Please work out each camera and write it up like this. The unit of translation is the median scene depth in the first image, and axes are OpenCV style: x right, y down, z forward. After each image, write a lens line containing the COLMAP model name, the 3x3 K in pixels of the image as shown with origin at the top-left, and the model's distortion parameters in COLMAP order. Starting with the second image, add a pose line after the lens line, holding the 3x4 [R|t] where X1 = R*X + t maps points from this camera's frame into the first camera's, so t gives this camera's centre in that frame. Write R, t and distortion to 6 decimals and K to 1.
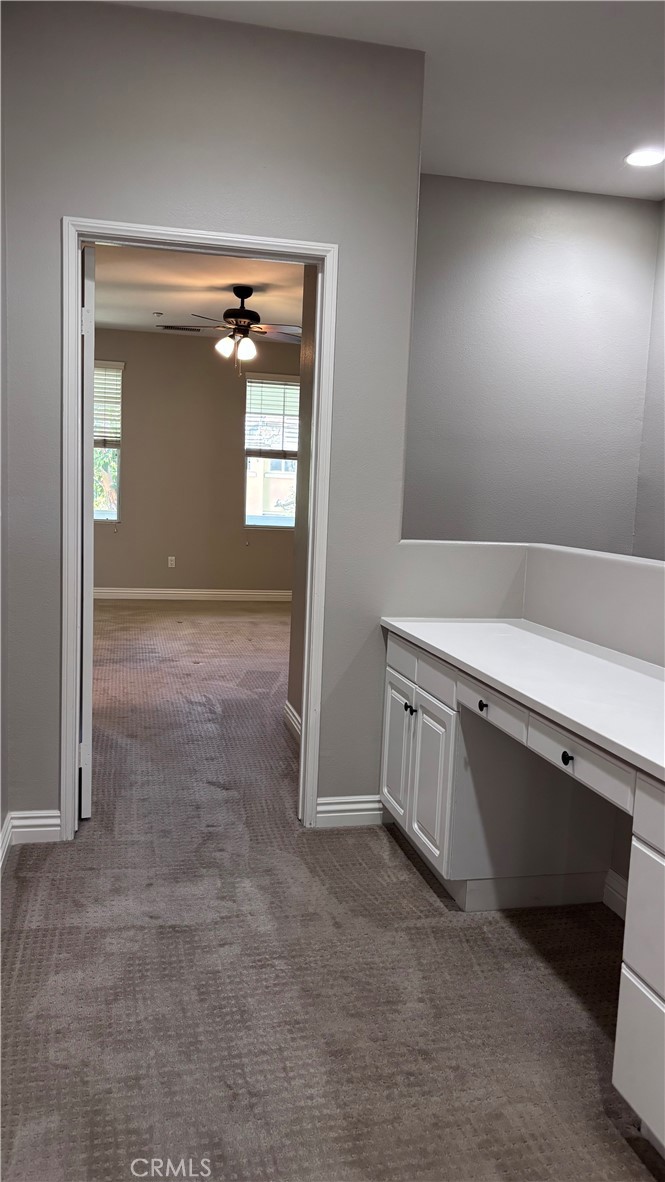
lens RADIAL K [[893.3, 0, 355.5], [0, 893.3, 606.8], [0, 0, 1]] dist [0.027490, -0.000176]
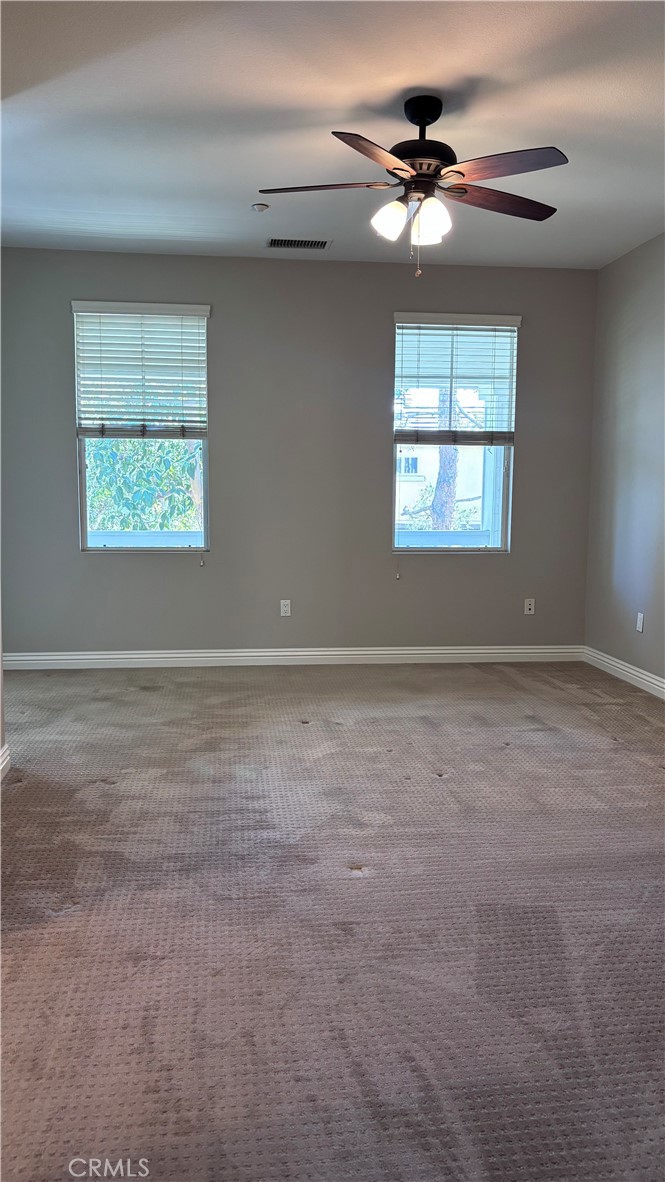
lens RADIAL K [[922.4, 0, 332.5], [0, 922.4, 591.0], [0, 0, 1]] dist [0.000029, -0.001453]
pose [[0.990110, -0.022227, -0.138519, -0.087459], [0.018544, 0.999441, -0.027820, -0.048900], [0.139060, 0.024976, 0.989969, 0.378136]]
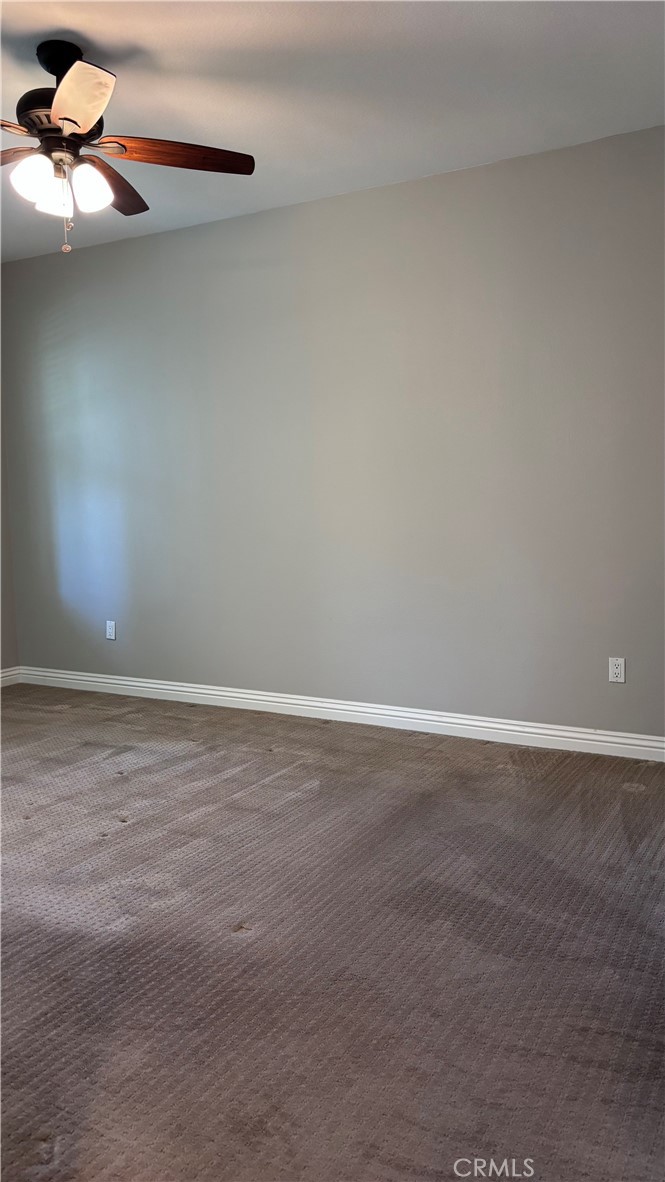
lens RADIAL K [[893.3, 0, 355.5], [0, 893.3, 606.8], [0, 0, 1]] dist [0.027490, -0.000176]
pose [[0.688947, -0.155291, 0.707980, -0.301294], [0.149822, 0.986195, 0.070522, -0.077341], [-0.709158, 0.057485, 0.702702, 0.479162]]
